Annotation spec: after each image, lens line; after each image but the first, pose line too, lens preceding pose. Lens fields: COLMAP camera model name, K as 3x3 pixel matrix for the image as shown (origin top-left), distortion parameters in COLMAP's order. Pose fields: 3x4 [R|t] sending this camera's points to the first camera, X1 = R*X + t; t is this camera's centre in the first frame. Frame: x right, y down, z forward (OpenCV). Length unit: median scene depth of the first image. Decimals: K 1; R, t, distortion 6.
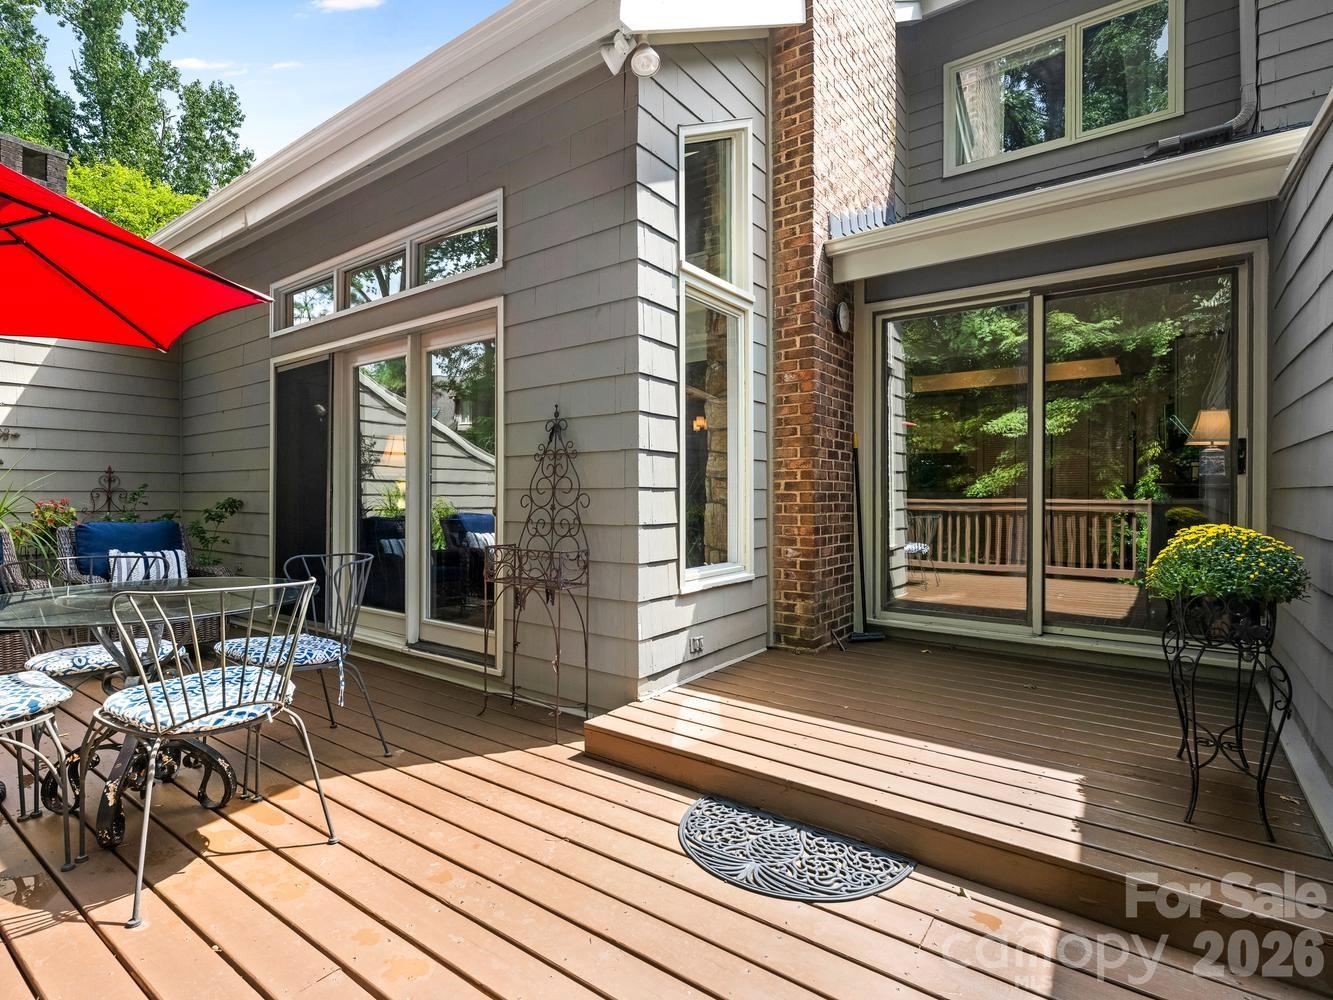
lens RADIAL K [[684.8, 0, 662.2], [0, 684.8, 498.5], [0, 0, 1]] dist [0.005473, -0.001638]
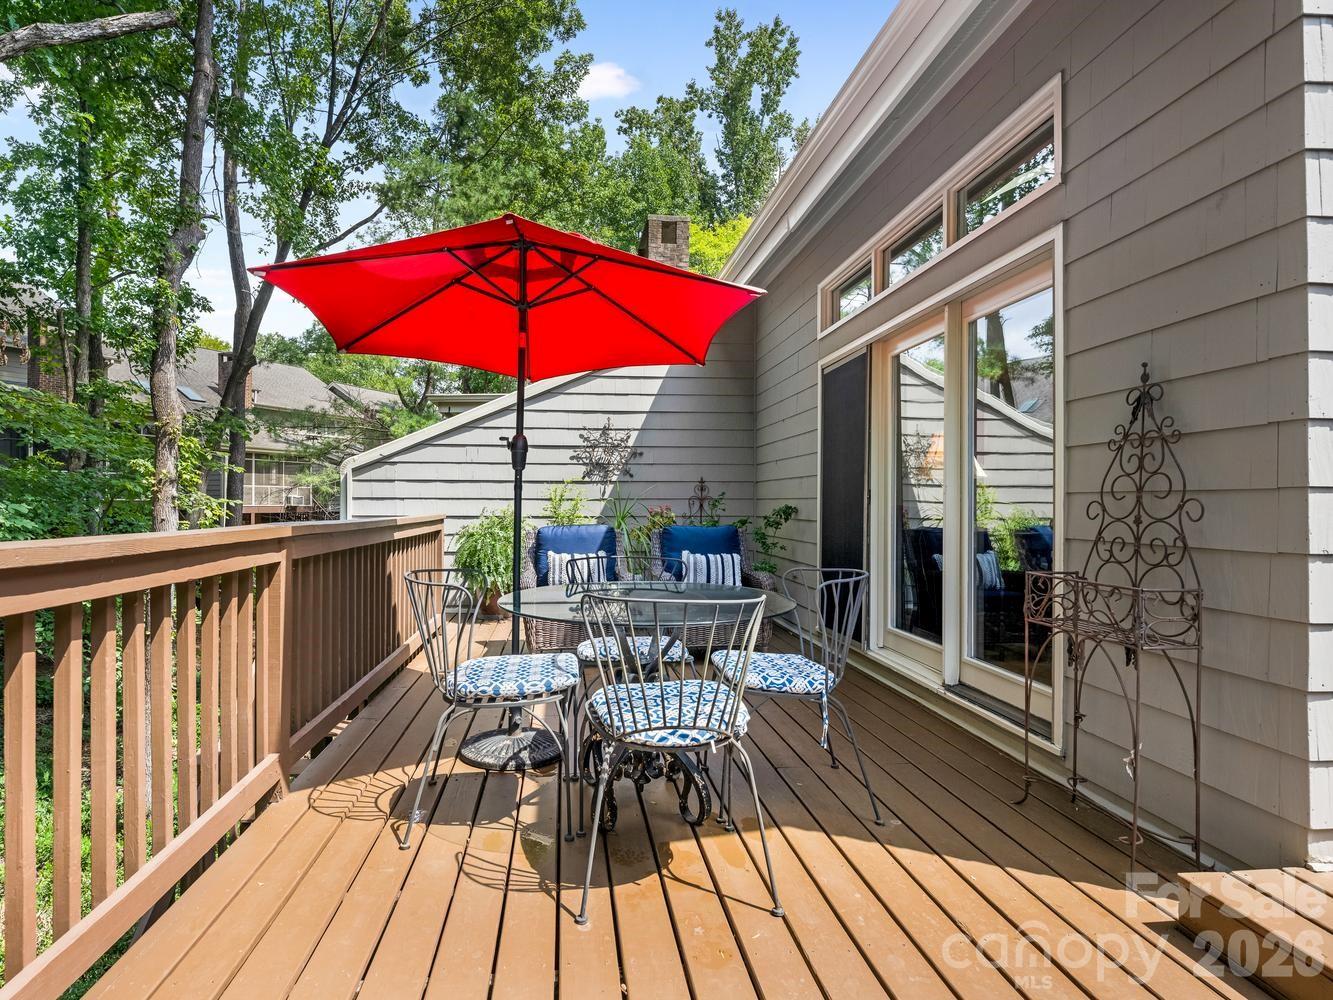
lens RADIAL K [[718.2, 0, 669.3], [0, 718.2, 498.9], [0, 0, 1]] dist [0.003414, 0.000541]
pose [[0.656862, -0.004013, -0.754000, 0.064807], [-0.004662, 0.999945, -0.009383, 0.001240], [0.753997, 0.009678, 0.656807, 0.208196]]
